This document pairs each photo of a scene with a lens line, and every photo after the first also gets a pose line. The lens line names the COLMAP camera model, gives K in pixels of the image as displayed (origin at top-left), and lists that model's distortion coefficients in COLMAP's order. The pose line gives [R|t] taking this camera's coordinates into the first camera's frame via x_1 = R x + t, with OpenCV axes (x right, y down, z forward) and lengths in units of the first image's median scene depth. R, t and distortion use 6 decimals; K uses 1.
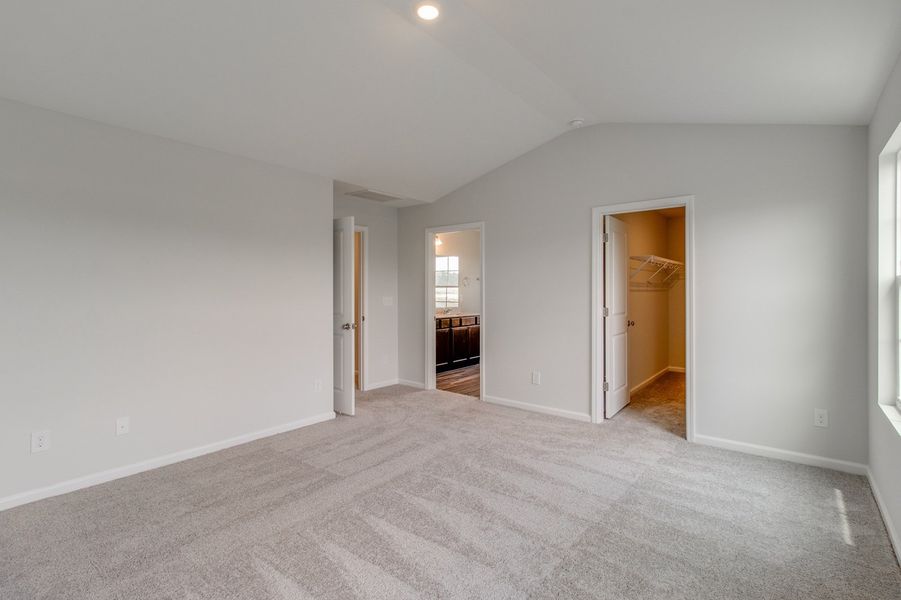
lens RADIAL K [[410.8, 0, 456.5], [0, 410.8, 290.2], [0, 0, 1]] dist [0.011758, 0.000216]
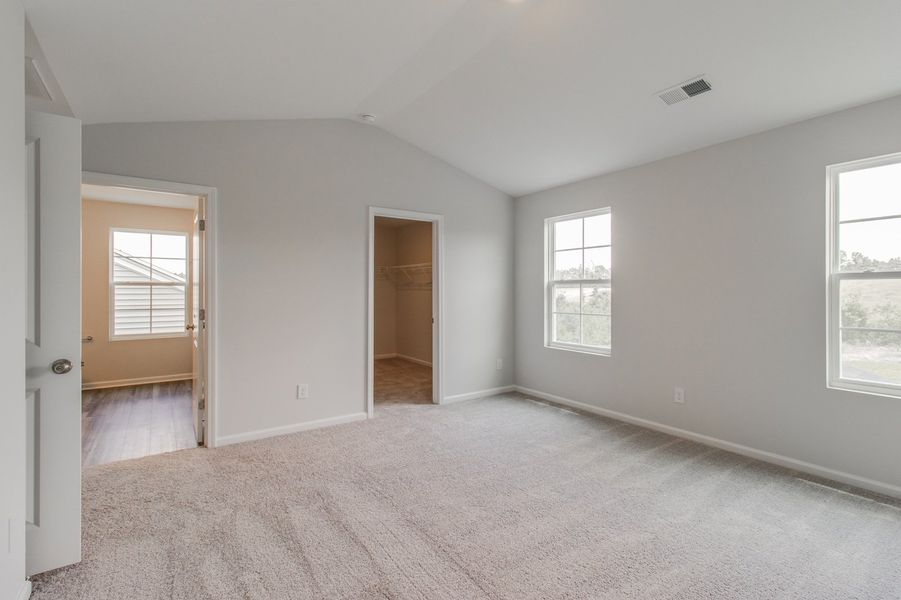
lens RADIAL K [[410.8, 0, 456.5], [0, 410.8, 290.2], [0, 0, 1]] dist [0.011758, 0.000216]
pose [[0.320134, 0.005462, 0.947356, -0.623950], [0.001691, 0.999978, -0.006337, 0.014939], [-0.947371, 0.003631, 0.320118, 0.525233]]
